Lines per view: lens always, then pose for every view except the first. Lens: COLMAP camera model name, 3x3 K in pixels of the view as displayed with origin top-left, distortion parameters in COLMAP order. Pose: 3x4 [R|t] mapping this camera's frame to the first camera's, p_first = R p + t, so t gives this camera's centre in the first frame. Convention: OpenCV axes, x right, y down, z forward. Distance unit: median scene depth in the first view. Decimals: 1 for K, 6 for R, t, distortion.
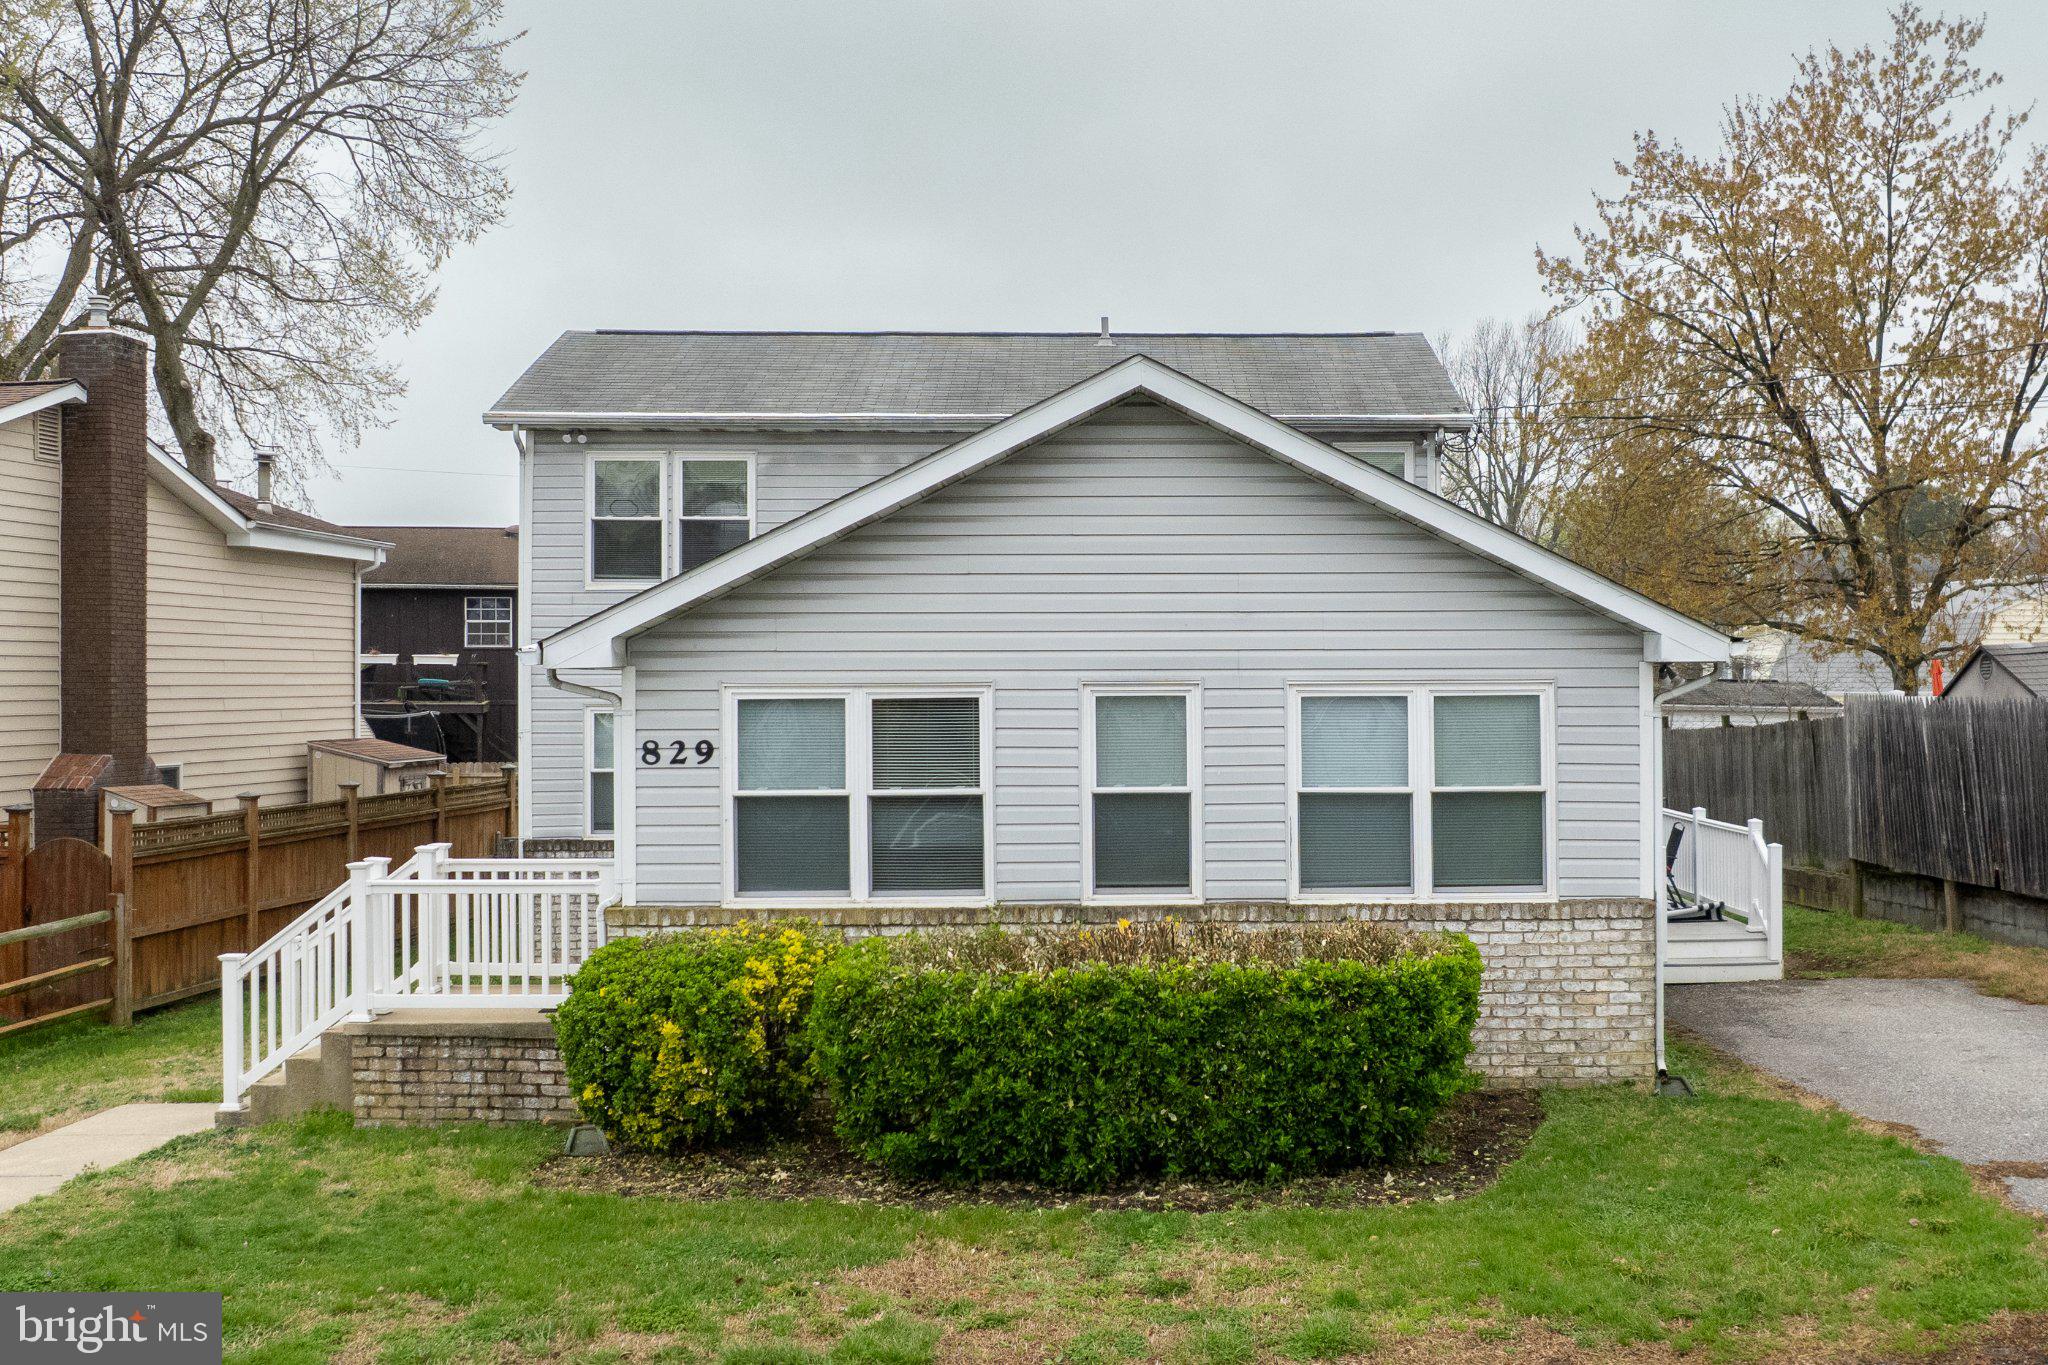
lens RADIAL K [[1813.2, 0, 1024.0], [0, 1813.2, 682.5], [0, 0, 1]] dist [-0.013839, -0.007896]
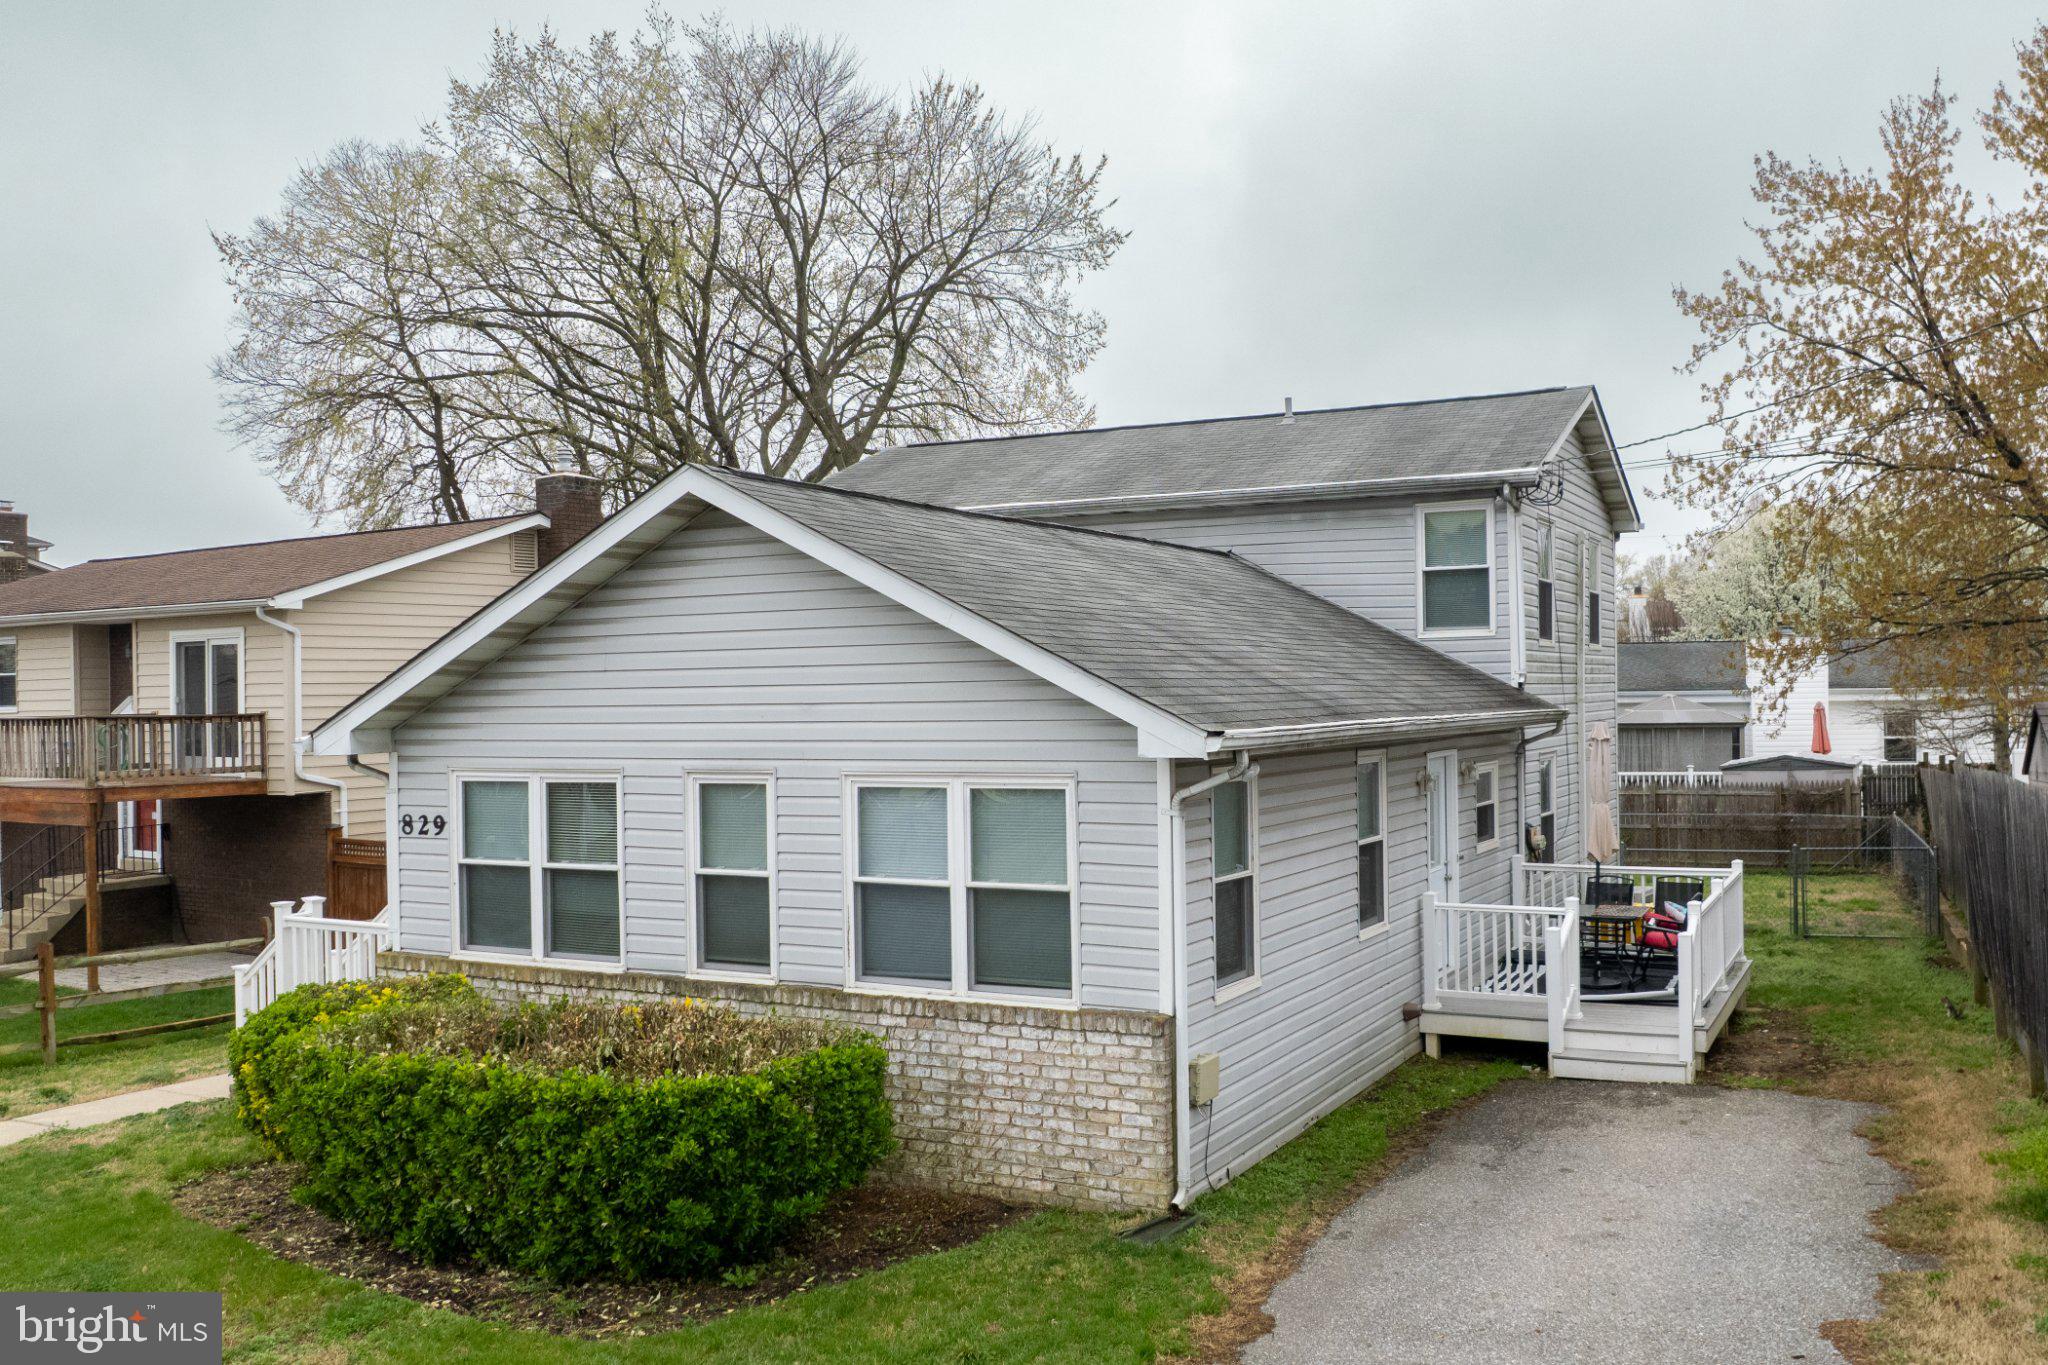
lens RADIAL K [[1447.9, 0, 1161.8], [0, 1447.9, 688.9], [0, 0, 1]] dist [-0.017798, -0.003660]
pose [[0.916782, -0.010561, -0.399248, 0.633761], [0.009249, 0.999944, -0.005211, -0.041441], [0.399281, 0.001085, 0.916828, 0.325375]]
